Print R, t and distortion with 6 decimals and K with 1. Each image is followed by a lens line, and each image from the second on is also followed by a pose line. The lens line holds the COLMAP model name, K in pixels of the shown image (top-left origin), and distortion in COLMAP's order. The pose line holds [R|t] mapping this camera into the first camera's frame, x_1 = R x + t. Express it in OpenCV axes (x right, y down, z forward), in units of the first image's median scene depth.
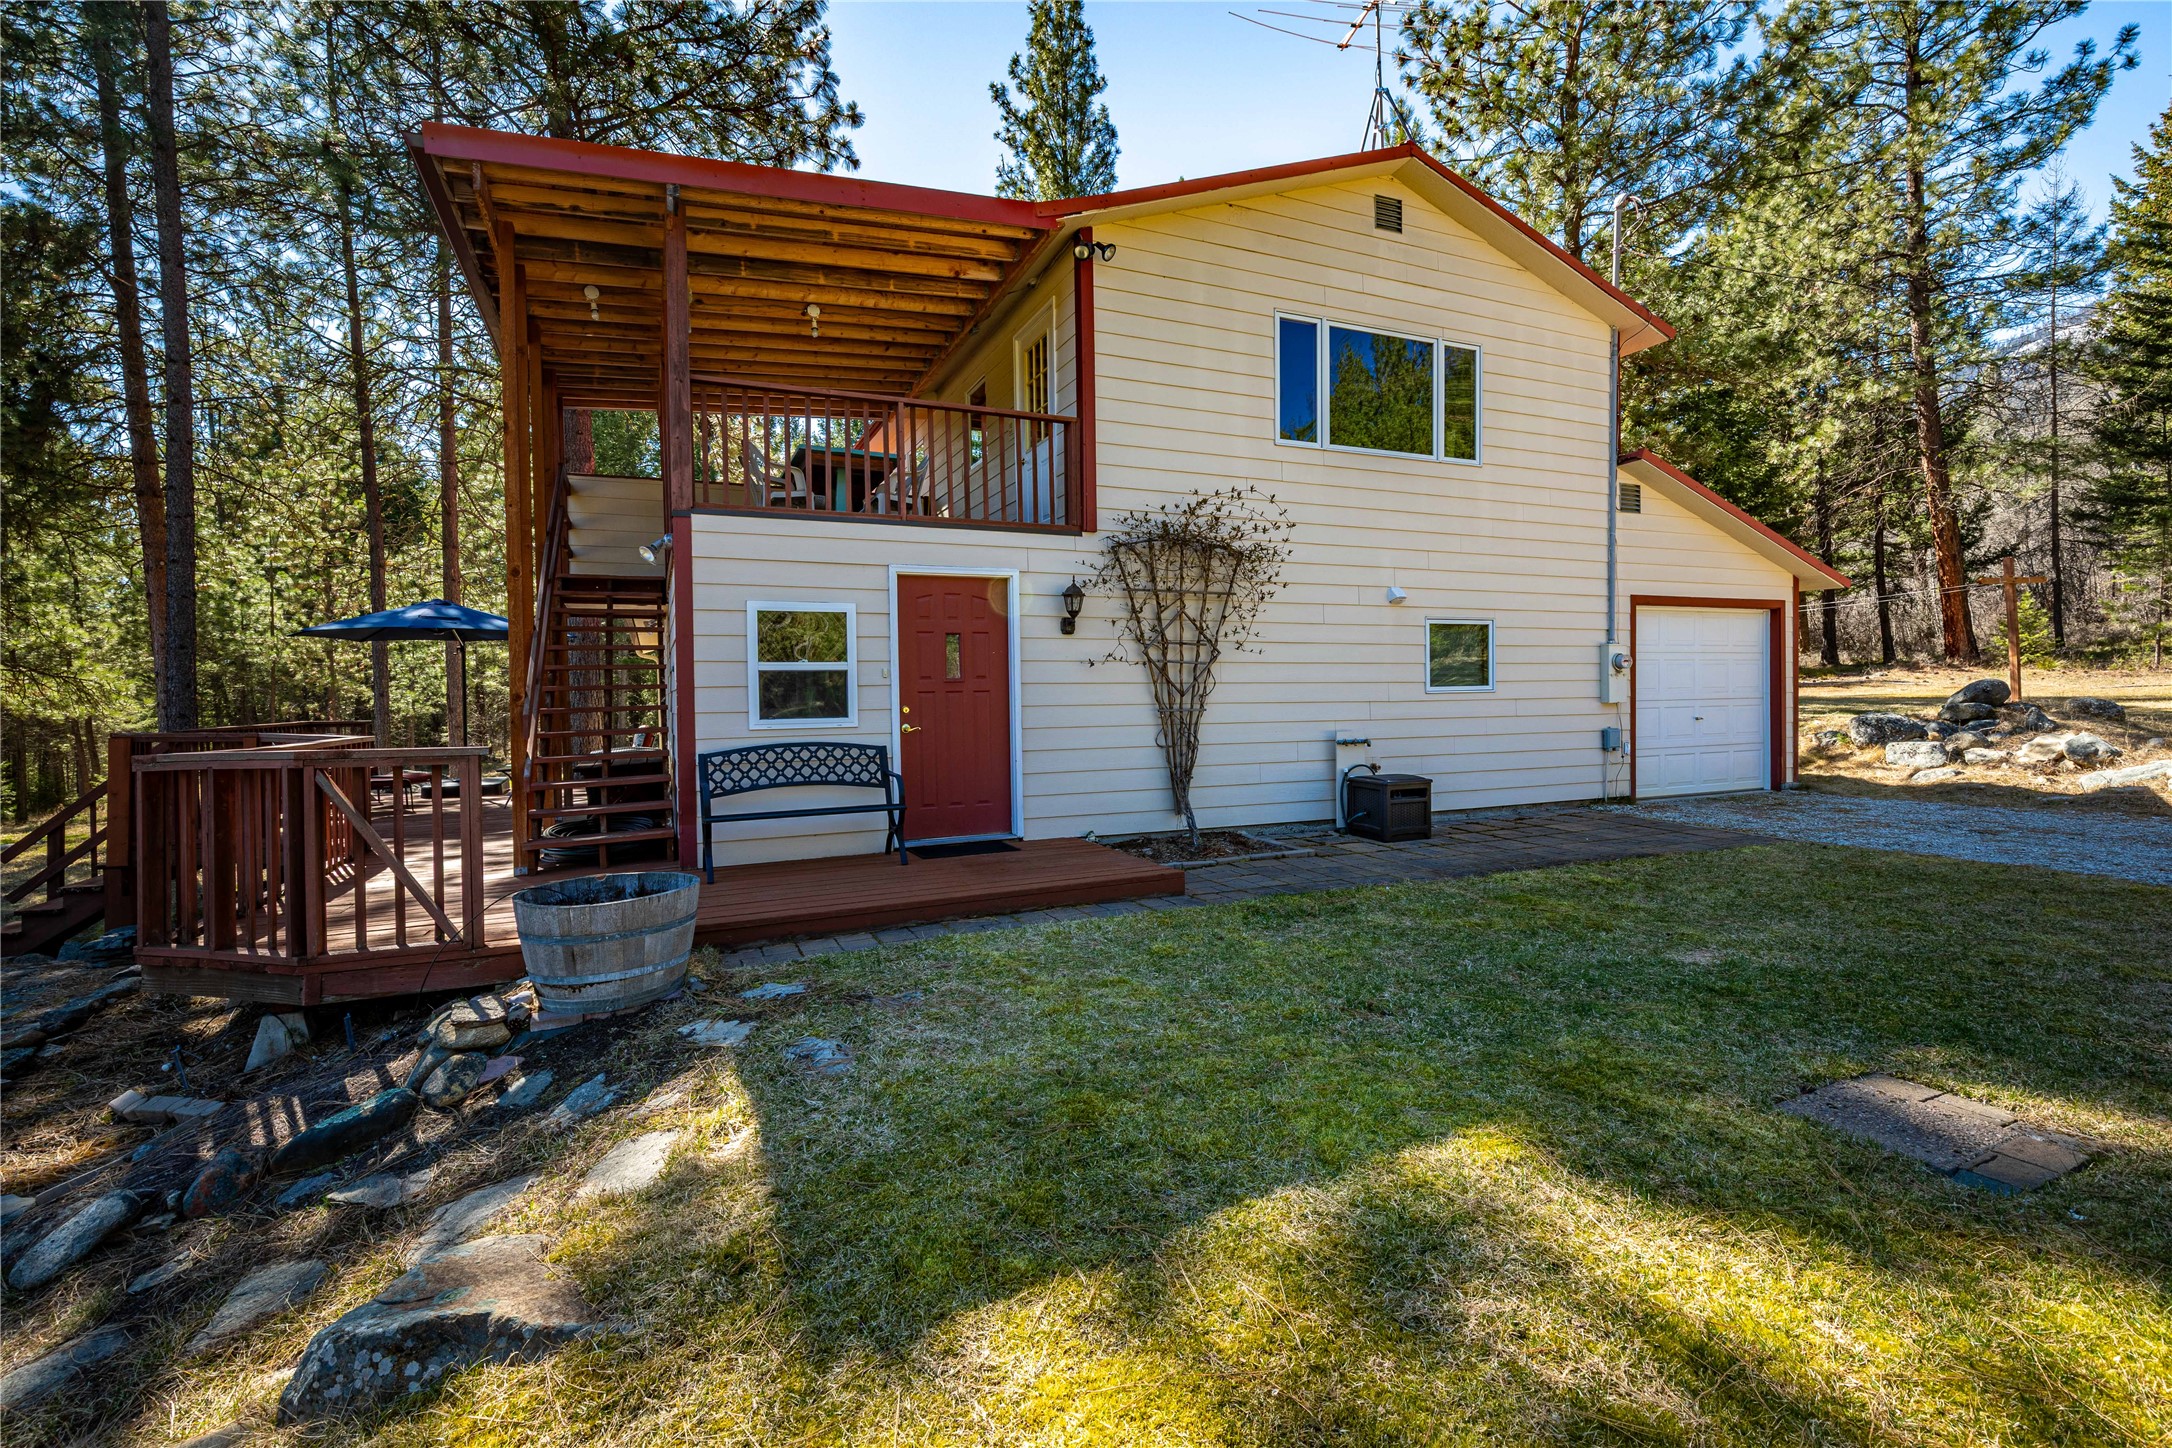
lens RADIAL K [[983.7, 0, 1088.9], [0, 983.7, 712.5], [0, 0, 1]] dist [0.007202, -0.001132]
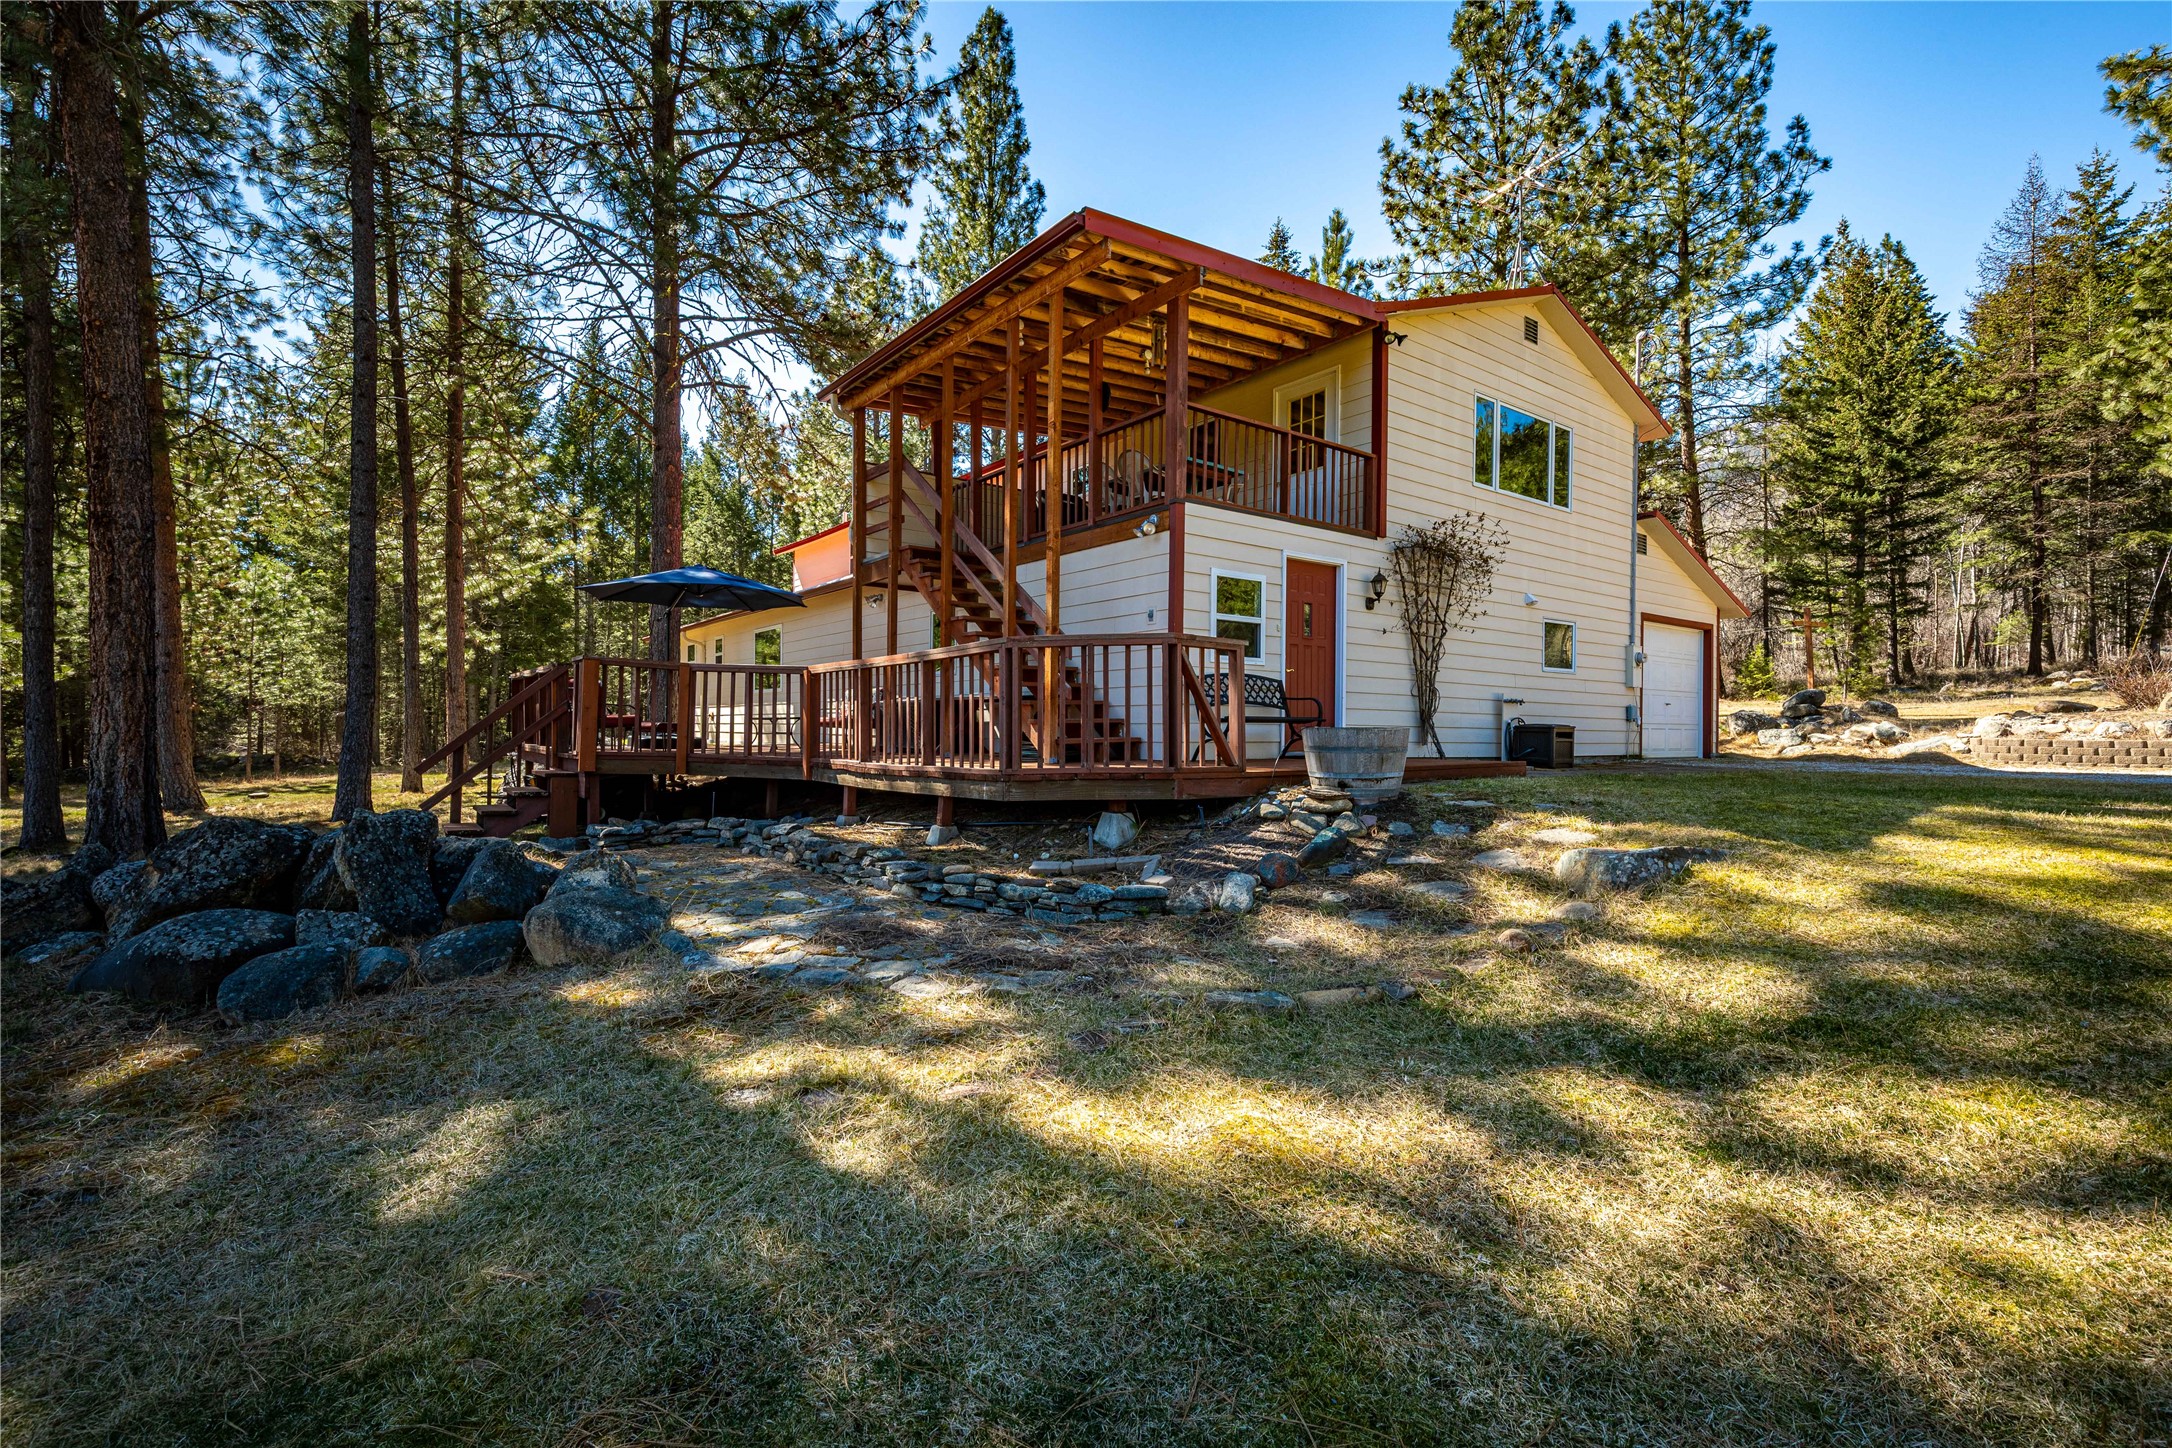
lens RADIAL K [[983.7, 0, 1076.4], [0, 983.7, 722.7], [0, 0, 1]] dist [0.007202, -0.001132]
pose [[0.974387, 0.027349, 0.223210, -0.653318], [-0.021485, 0.999358, -0.028658, 0.114813], [-0.223850, 0.023128, 0.974349, -0.227013]]
